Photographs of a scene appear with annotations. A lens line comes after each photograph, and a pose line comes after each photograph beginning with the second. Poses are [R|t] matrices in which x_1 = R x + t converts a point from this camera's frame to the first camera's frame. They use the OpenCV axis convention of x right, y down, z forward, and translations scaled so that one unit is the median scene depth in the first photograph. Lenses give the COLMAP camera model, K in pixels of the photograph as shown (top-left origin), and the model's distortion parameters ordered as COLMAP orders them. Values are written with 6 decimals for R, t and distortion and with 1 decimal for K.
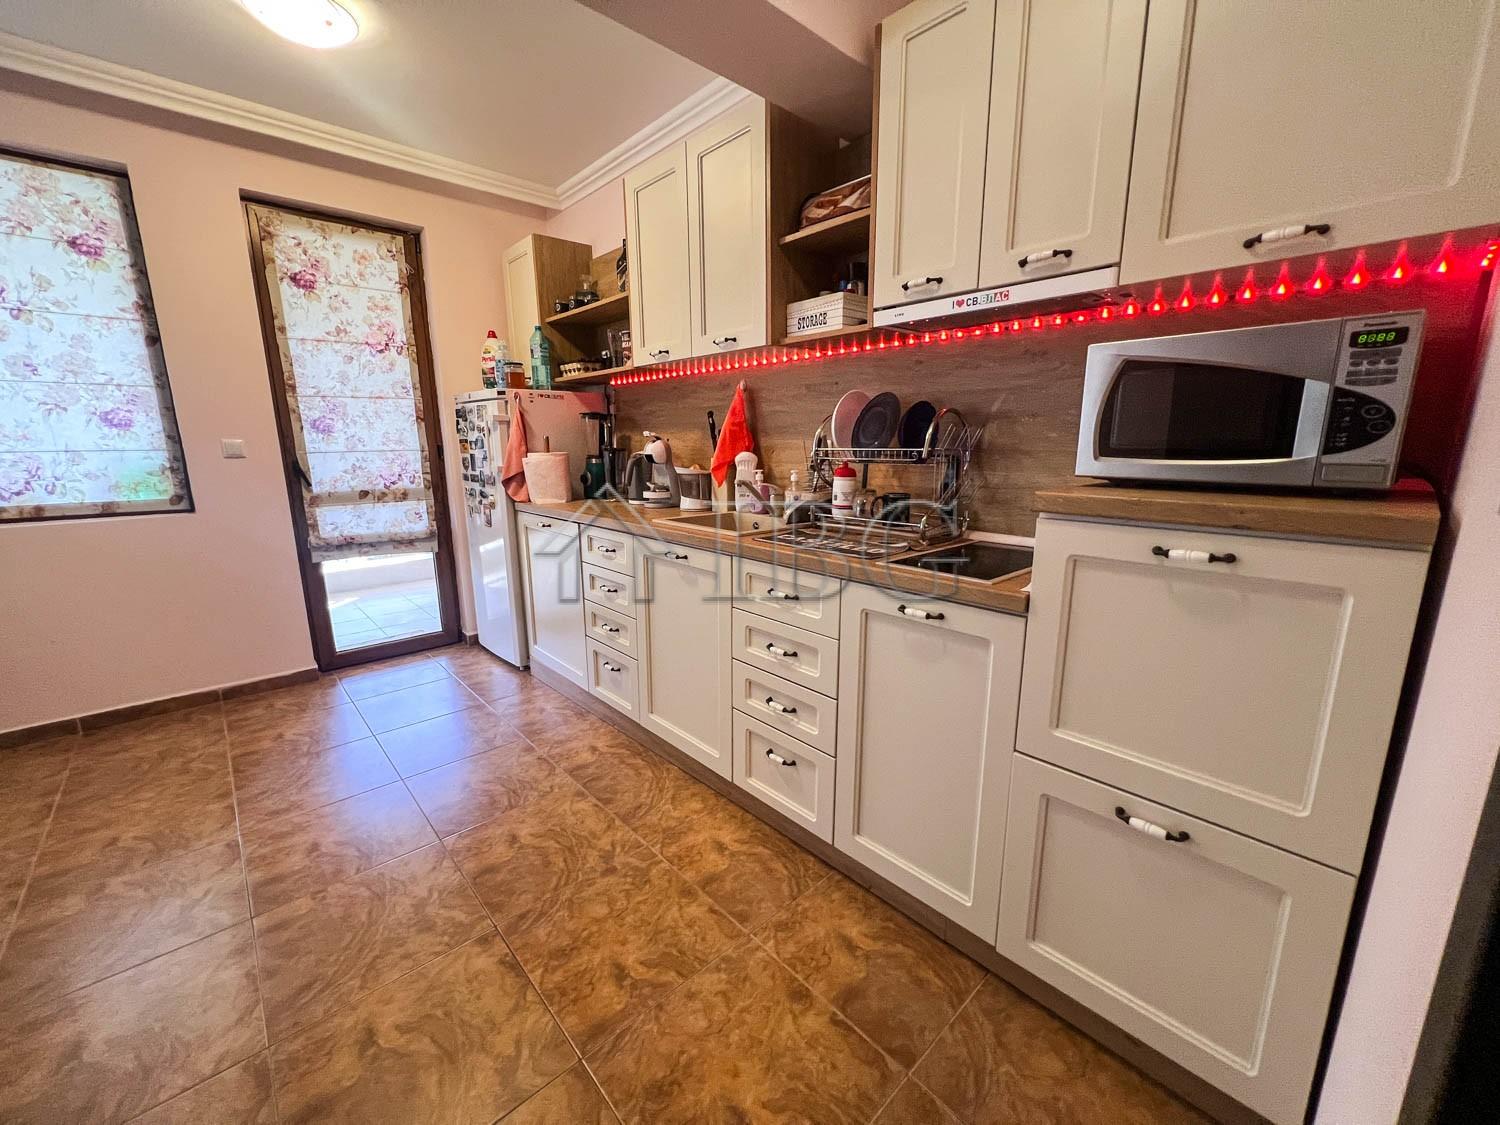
lens RADIAL K [[602.2, 0, 747.6], [0, 602.2, 561.9], [0, 0, 1]] dist [-0.002427, 0.000690]
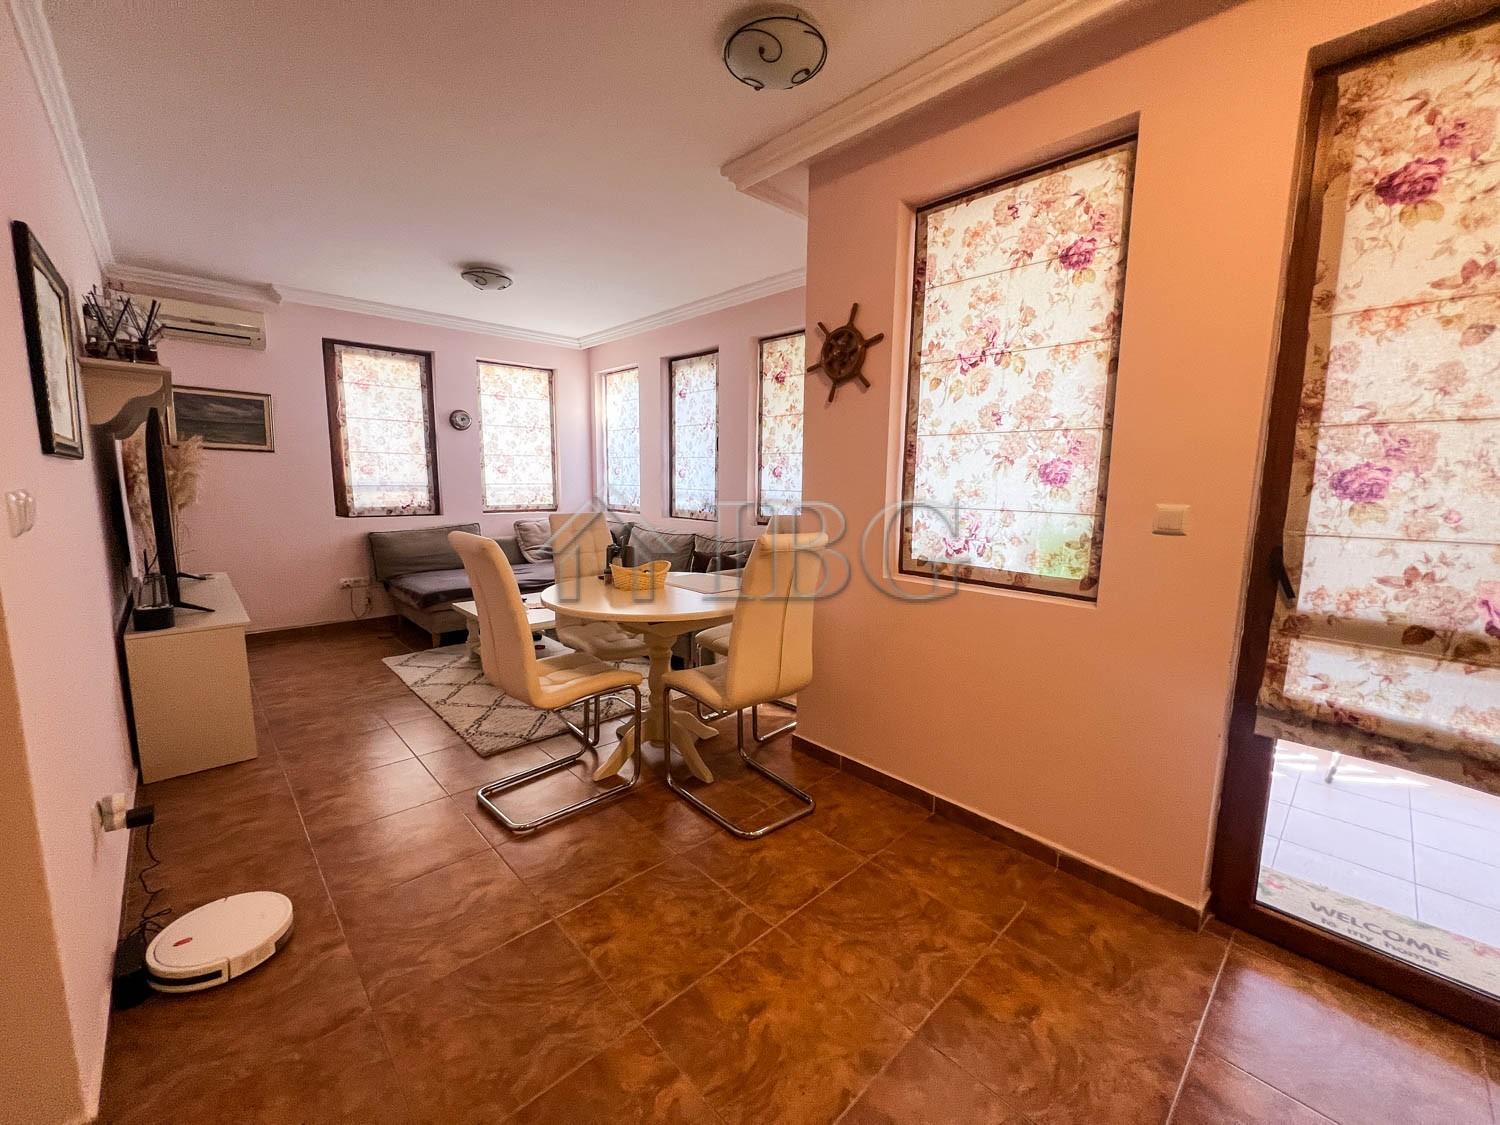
lens RADIAL K [[602.2, 0, 747.6], [0, 602.2, 561.9], [0, 0, 1]] dist [-0.002427, 0.000690]
pose [[0.017001, 0.142723, -0.989617, -0.282925], [-0.218135, 0.966447, 0.135634, -0.155589], [0.975770, 0.213564, 0.047564, 0.640969]]
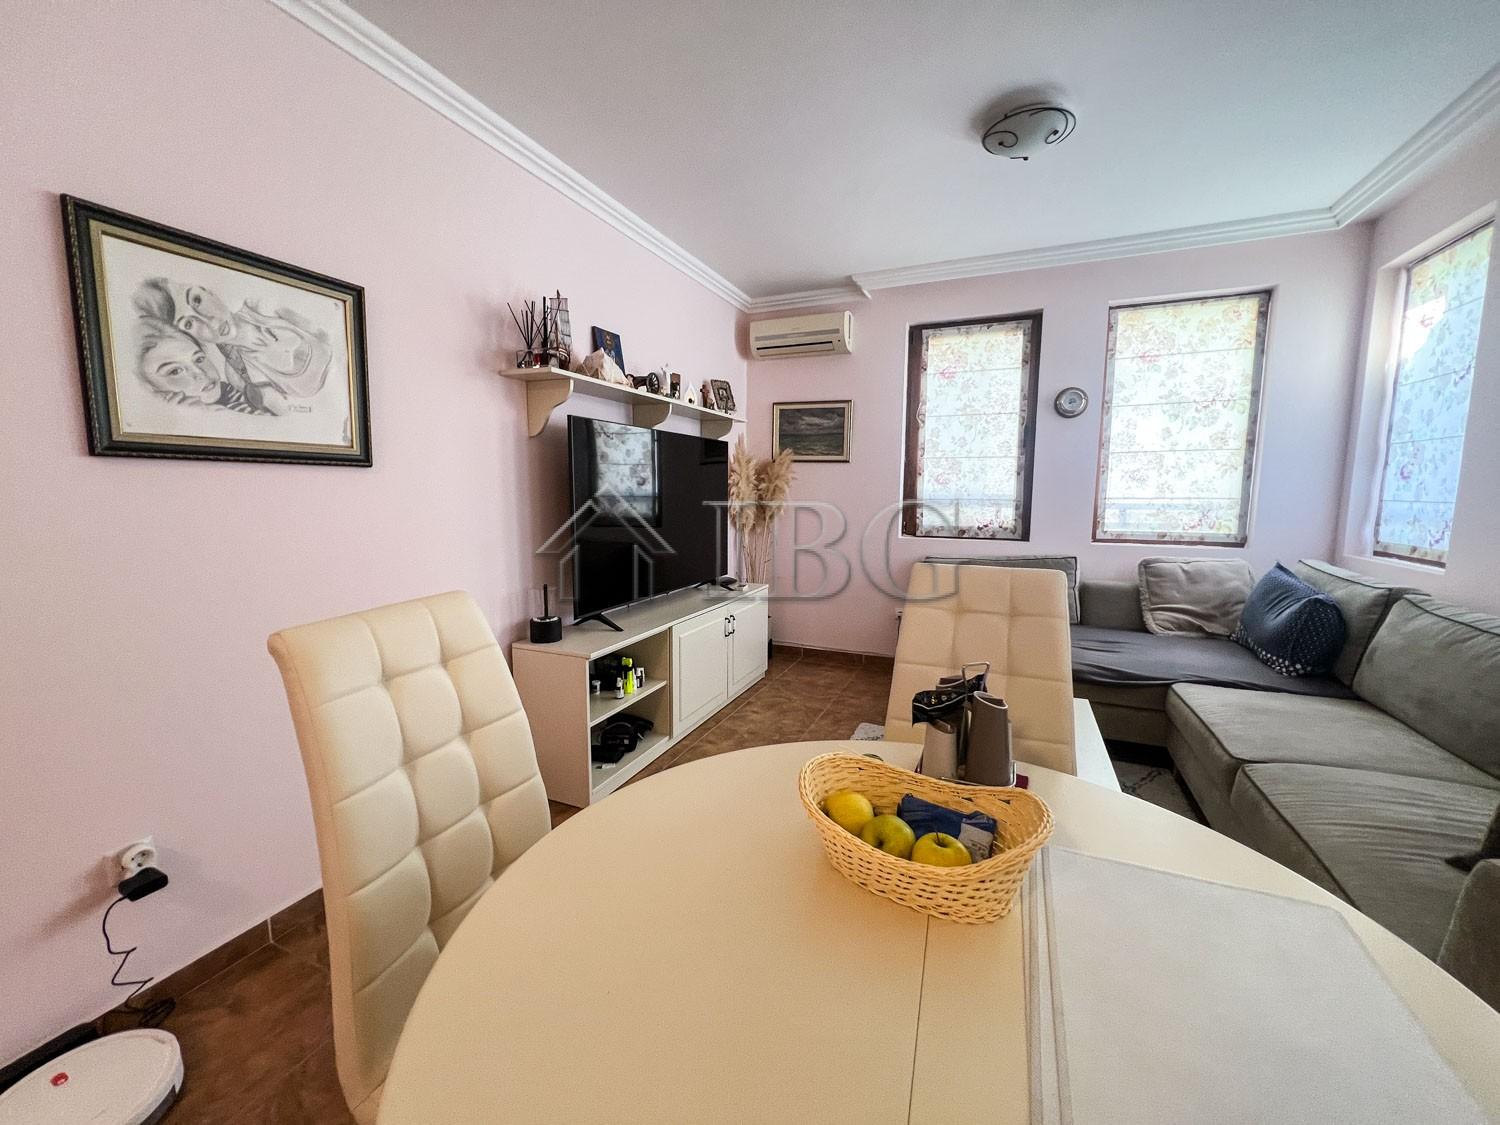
lens RADIAL K [[602.2, 0, 747.6], [0, 602.2, 561.9], [0, 0, 1]] dist [-0.002427, 0.000690]
pose [[-0.912787, 0.052928, -0.404992, -1.216890], [-0.081800, 0.947789, 0.308230, -0.149153], [0.400161, 0.314476, -0.860800, 0.688798]]
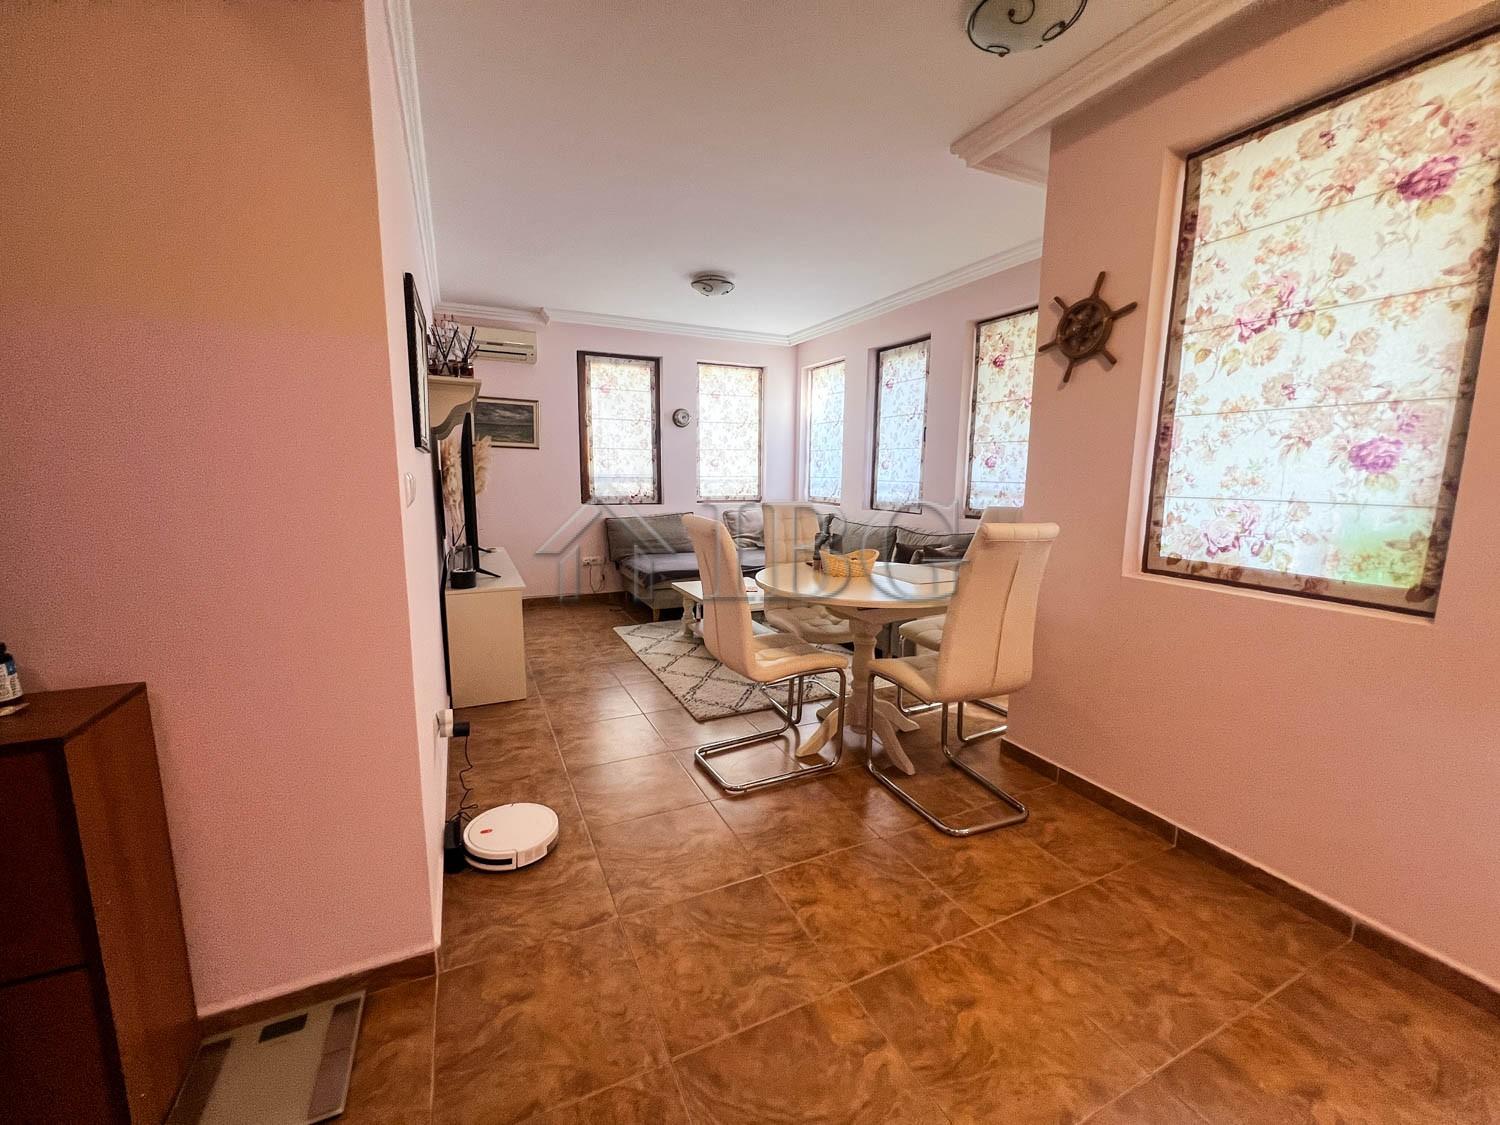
lens RADIAL K [[602.2, 0, 747.6], [0, 602.2, 561.9], [0, 0, 1]] dist [-0.002427, 0.000690]
pose [[-0.292089, 0.144982, -0.945338, -0.256204], [-0.204958, 0.955990, 0.209943, -0.137678], [0.934171, 0.255077, -0.249519, 0.610299]]
